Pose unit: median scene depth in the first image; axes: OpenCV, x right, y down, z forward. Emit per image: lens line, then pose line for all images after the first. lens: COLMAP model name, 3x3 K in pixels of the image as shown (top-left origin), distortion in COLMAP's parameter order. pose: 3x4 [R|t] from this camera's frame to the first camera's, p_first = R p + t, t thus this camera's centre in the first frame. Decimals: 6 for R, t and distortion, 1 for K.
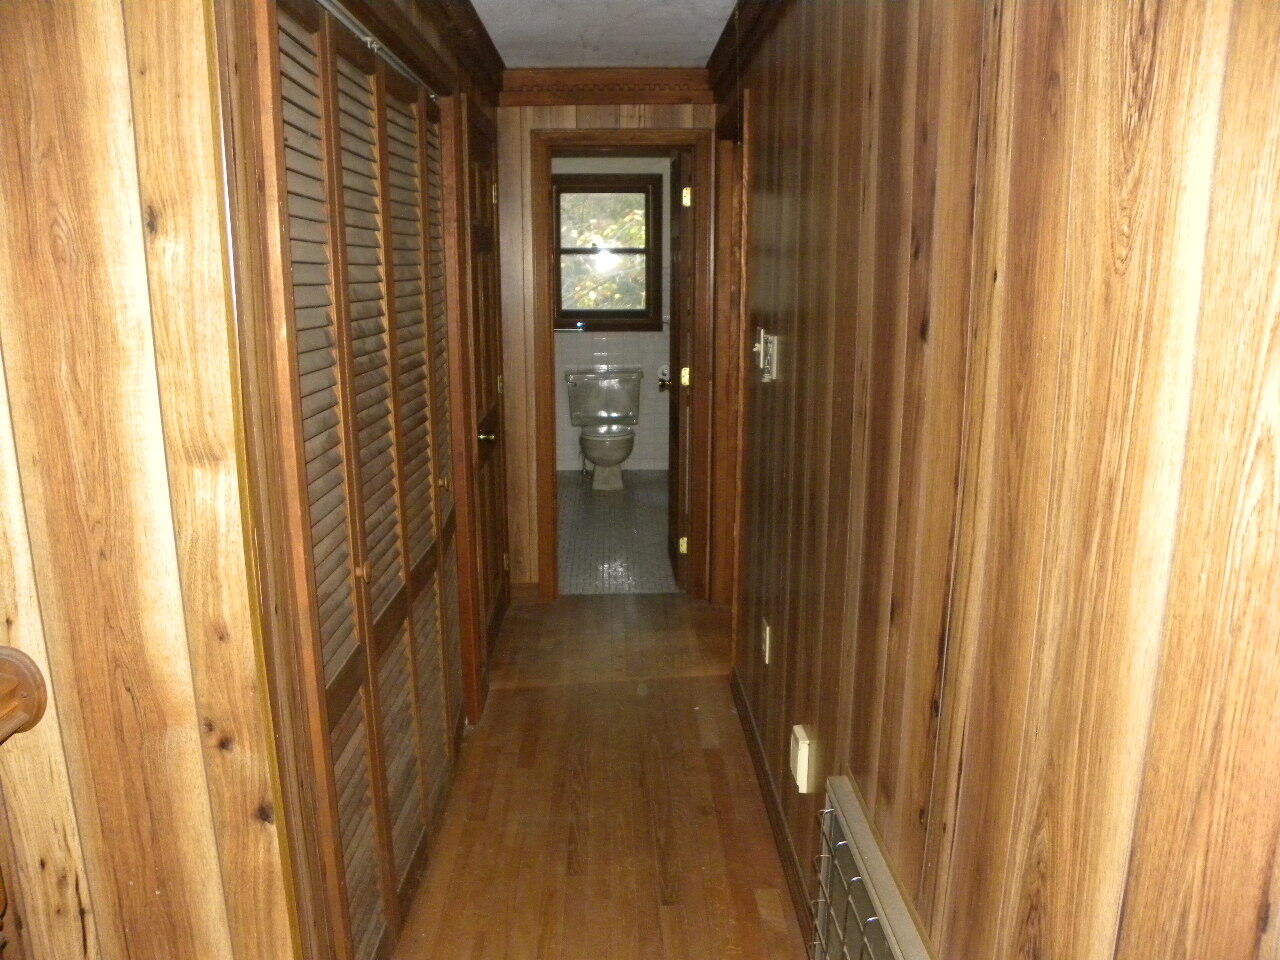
lens RADIAL K [[956.8, 0, 640.2], [0, 956.8, 482.8], [0, 0, 1]] dist [-0.006092, -0.002415]
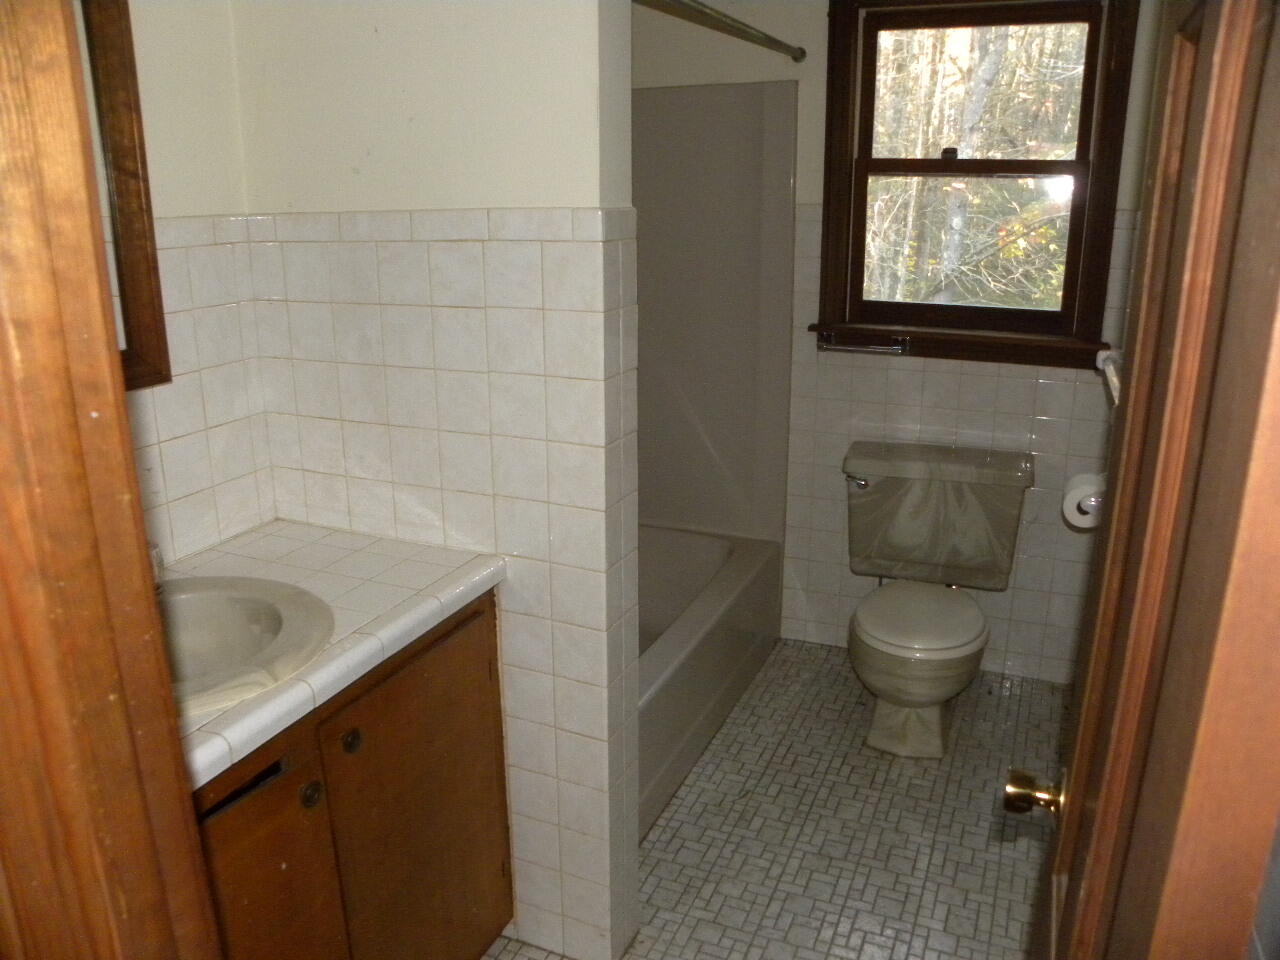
lens RADIAL K [[959.2, 0, 638.2], [0, 959.2, 482.1], [0, 0, 1]] dist [-0.155445, 0.103371]
pose [[0.900321, 0.121982, -0.417783, 0.017915], [-0.093603, 0.991727, 0.087845, -0.125528], [0.425042, -0.039983, 0.904290, 0.558717]]
